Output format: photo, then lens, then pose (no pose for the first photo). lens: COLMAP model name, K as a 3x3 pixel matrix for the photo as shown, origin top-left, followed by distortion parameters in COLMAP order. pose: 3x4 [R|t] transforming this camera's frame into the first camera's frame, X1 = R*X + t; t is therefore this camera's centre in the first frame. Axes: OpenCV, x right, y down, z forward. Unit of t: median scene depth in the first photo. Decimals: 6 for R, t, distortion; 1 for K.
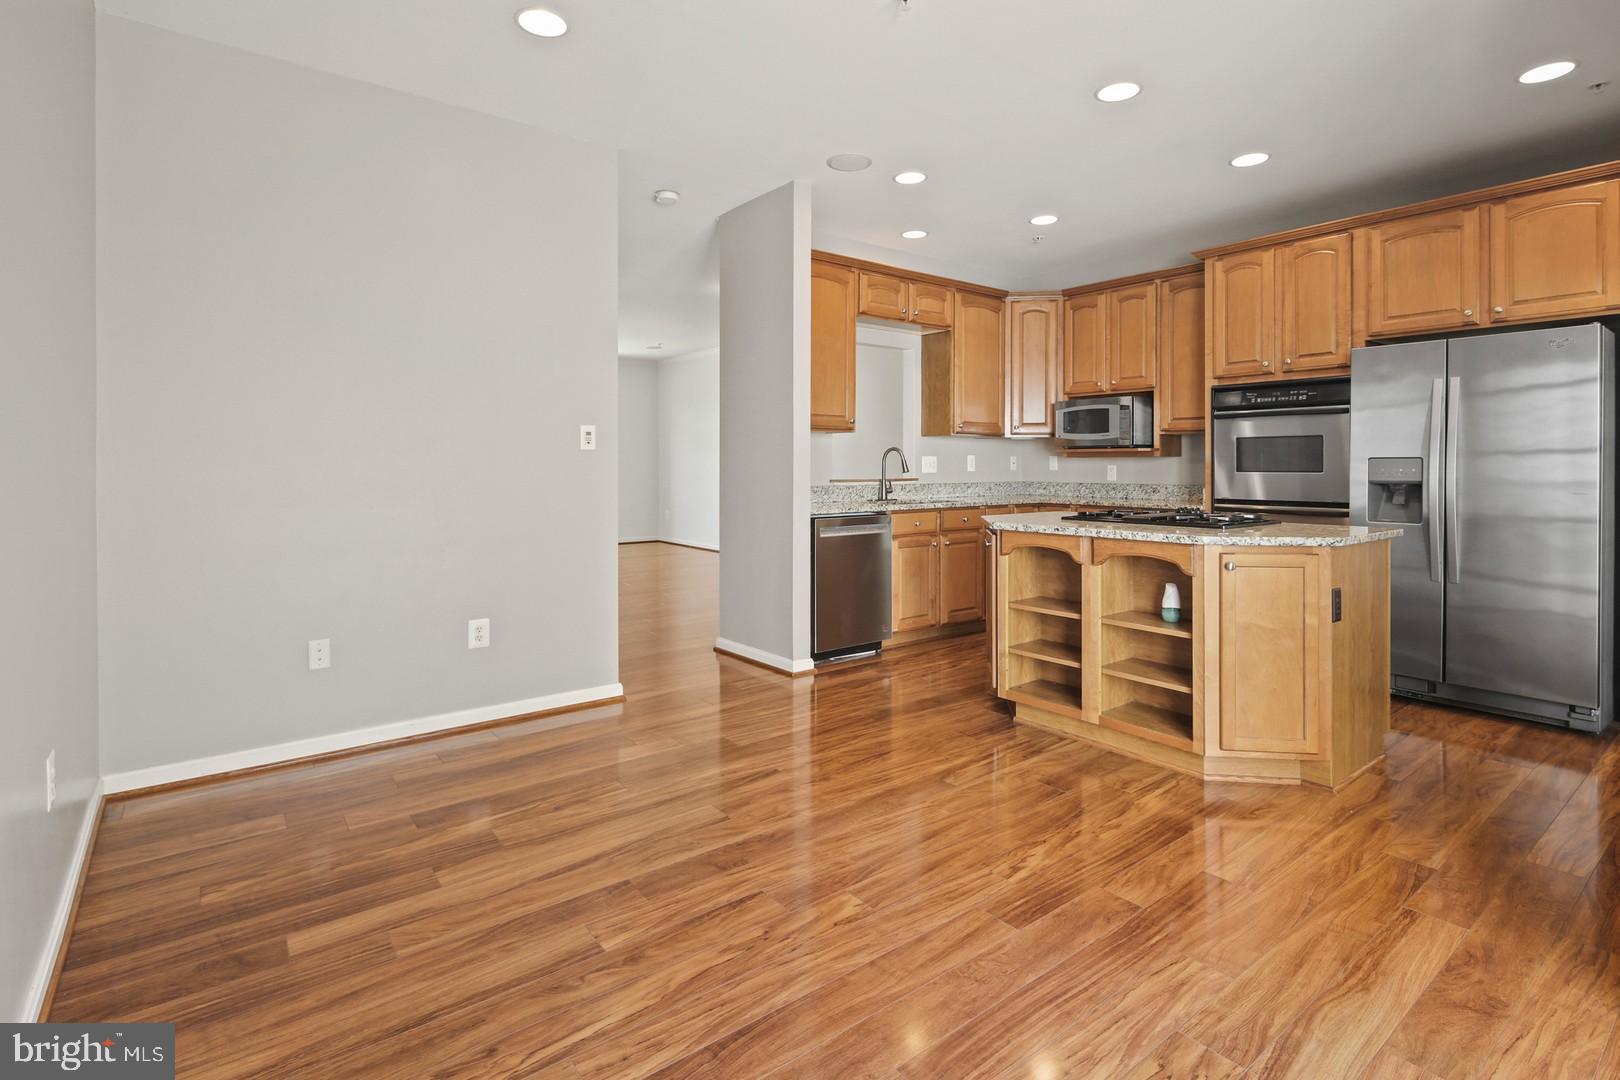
lens RADIAL K [[784.1, 0, 806.7], [0, 784.1, 471.7], [0, 0, 1]] dist [-0.003051, -0.001835]
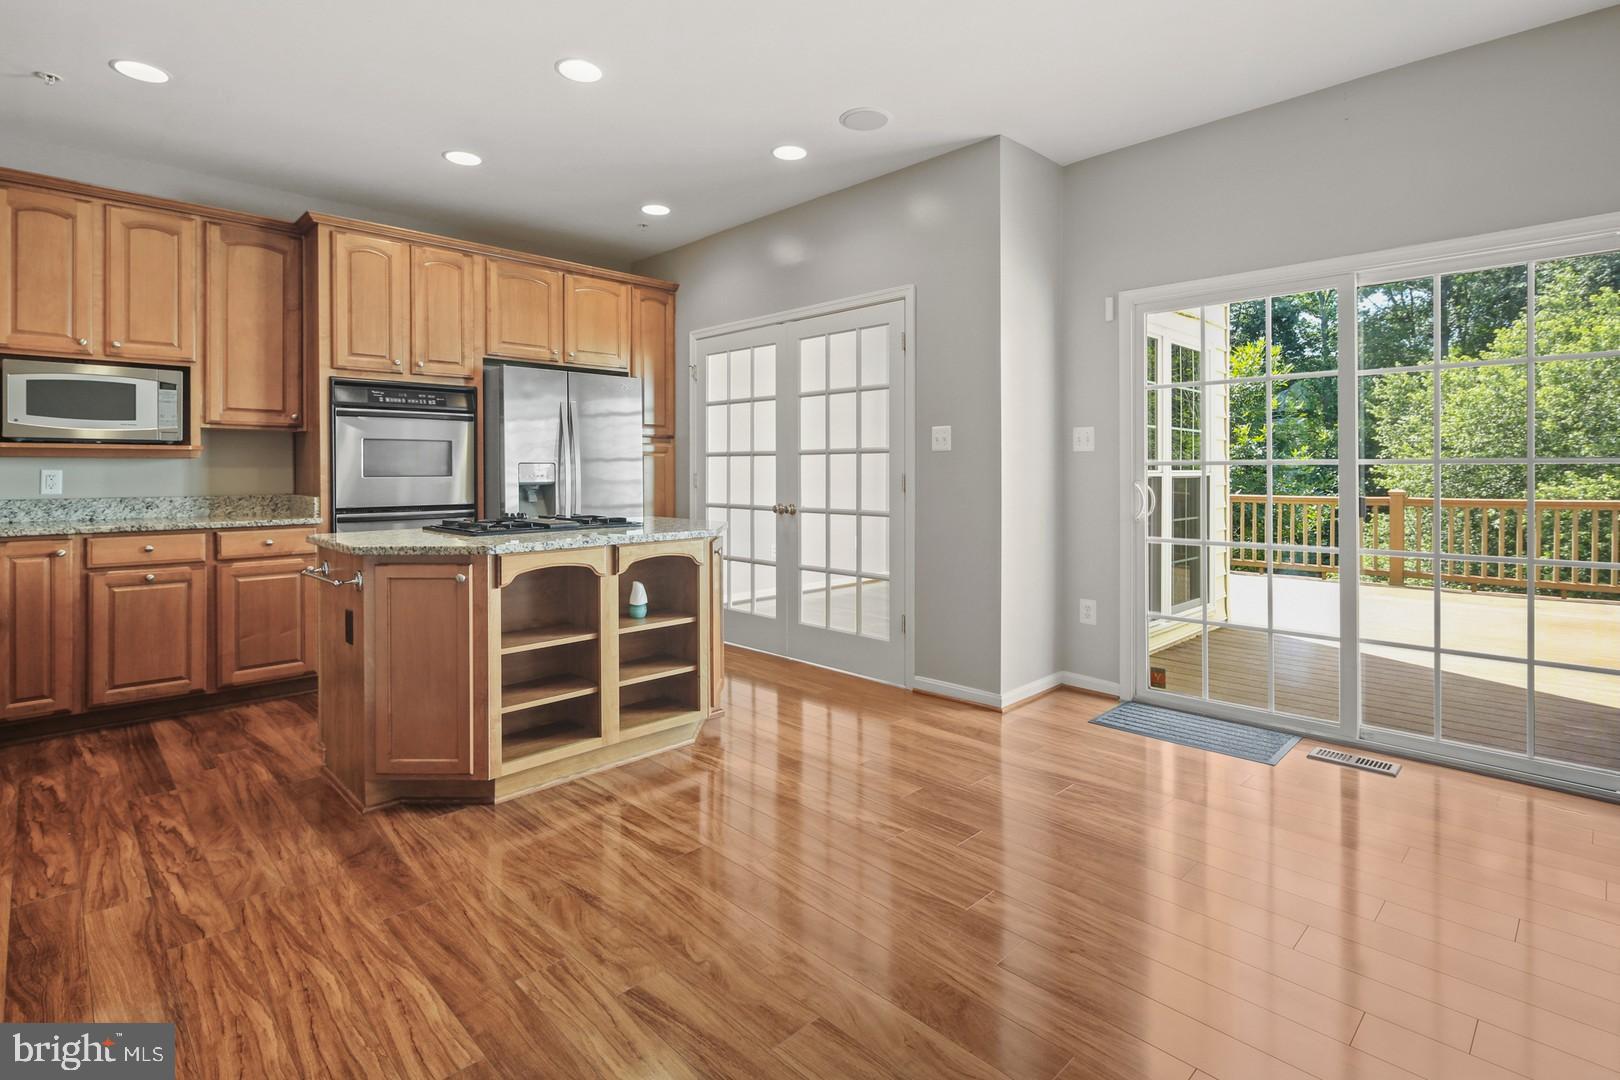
lens RADIAL K [[784.1, 0, 815.7], [0, 784.1, 464.6], [0, 0, 1]] dist [-0.003051, -0.001835]
pose [[-0.125595, 0.006681, 0.992059, -0.489530], [0.011219, 0.999923, -0.005314, -0.003714], [-0.992018, 0.010462, -0.125660, 0.720887]]
